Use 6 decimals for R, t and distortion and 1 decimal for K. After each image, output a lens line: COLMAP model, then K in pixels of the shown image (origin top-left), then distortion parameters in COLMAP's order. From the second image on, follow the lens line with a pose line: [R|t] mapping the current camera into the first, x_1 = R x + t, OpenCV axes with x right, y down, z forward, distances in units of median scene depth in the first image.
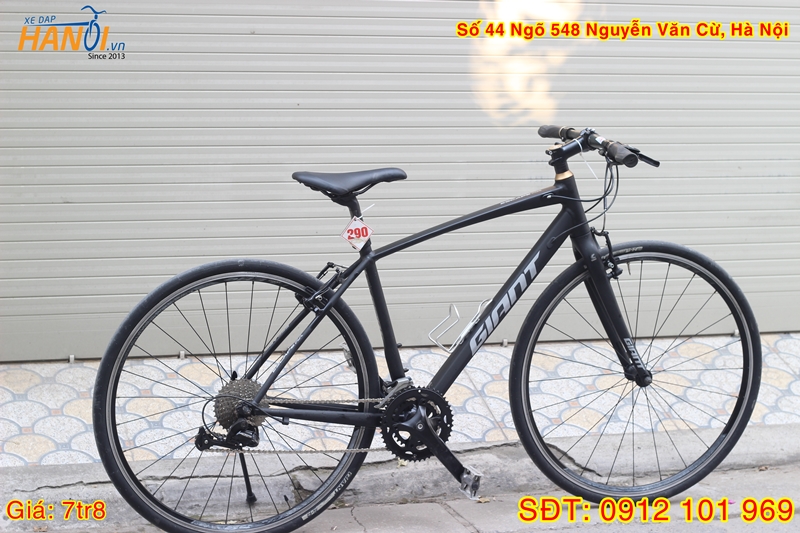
lens RADIAL K [[2099.1, 0, 400.0], [0, 2099.1, 266.5], [0, 0, 1]] dist [-0.002053, -0.911167]
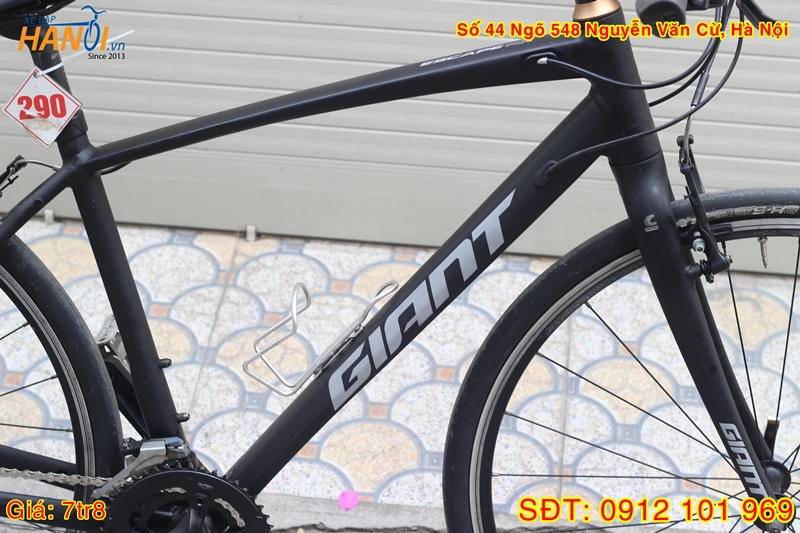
lens RADIAL K [[2099.1, 0, 400.0], [0, 2099.1, 266.5], [0, 0, 1]] dist [-0.002053, -0.911167]
pose [[0.908503, 0.166026, -0.383480, 0.203586], [-0.079671, 0.969670, 0.231068, -0.084555], [0.410212, -0.179374, 0.894176, 0.628635]]
